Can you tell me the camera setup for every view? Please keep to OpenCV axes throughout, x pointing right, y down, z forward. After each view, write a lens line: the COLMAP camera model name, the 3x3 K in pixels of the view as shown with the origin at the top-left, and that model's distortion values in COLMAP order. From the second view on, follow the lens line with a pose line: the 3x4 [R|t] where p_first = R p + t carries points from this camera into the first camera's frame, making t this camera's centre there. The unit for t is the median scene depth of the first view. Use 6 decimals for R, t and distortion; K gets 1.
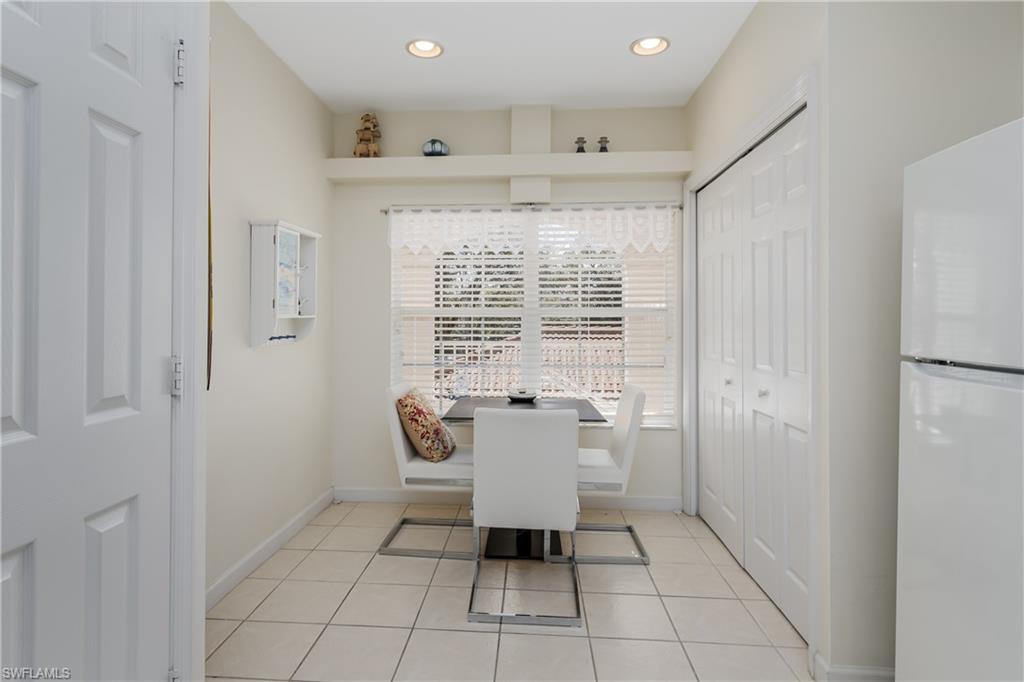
lens RADIAL K [[545.1, 0, 483.5], [0, 545.1, 318.2], [0, 0, 1]] dist [0.035043, -0.043676]
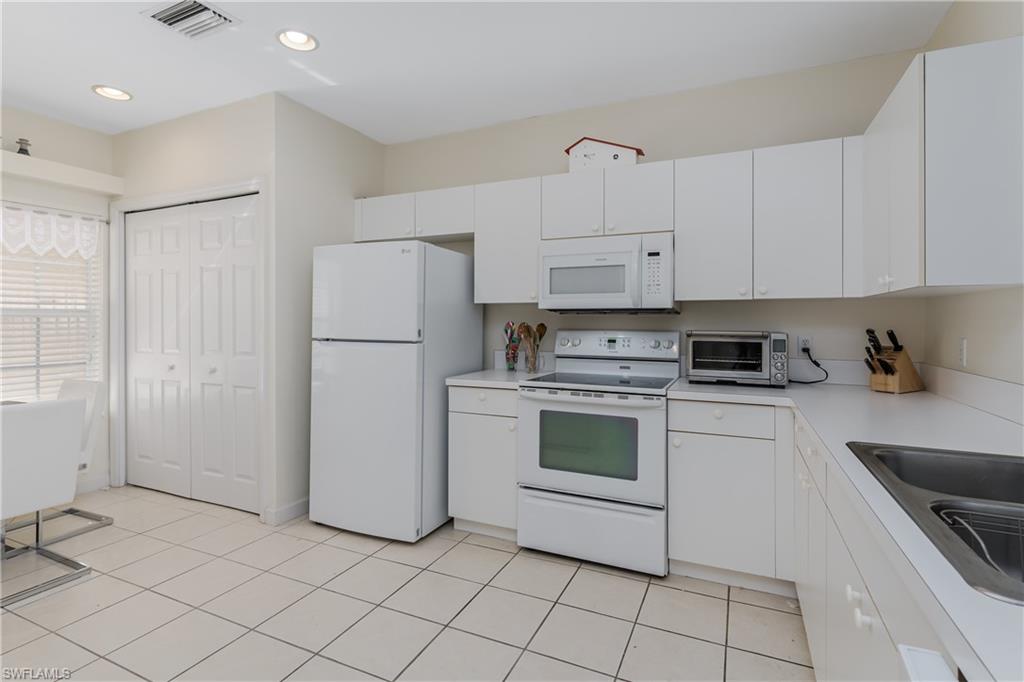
lens RADIAL K [[504.3, 0, 530.0], [0, 504.3, 320.2], [0, 0, 1]] dist [0.014058, 0.000050]
pose [[0.324997, -0.001770, 0.945713, -0.372042], [-0.002204, 0.999994, 0.002629, -0.002891], [-0.945713, -0.002939, 0.324991, -0.188390]]
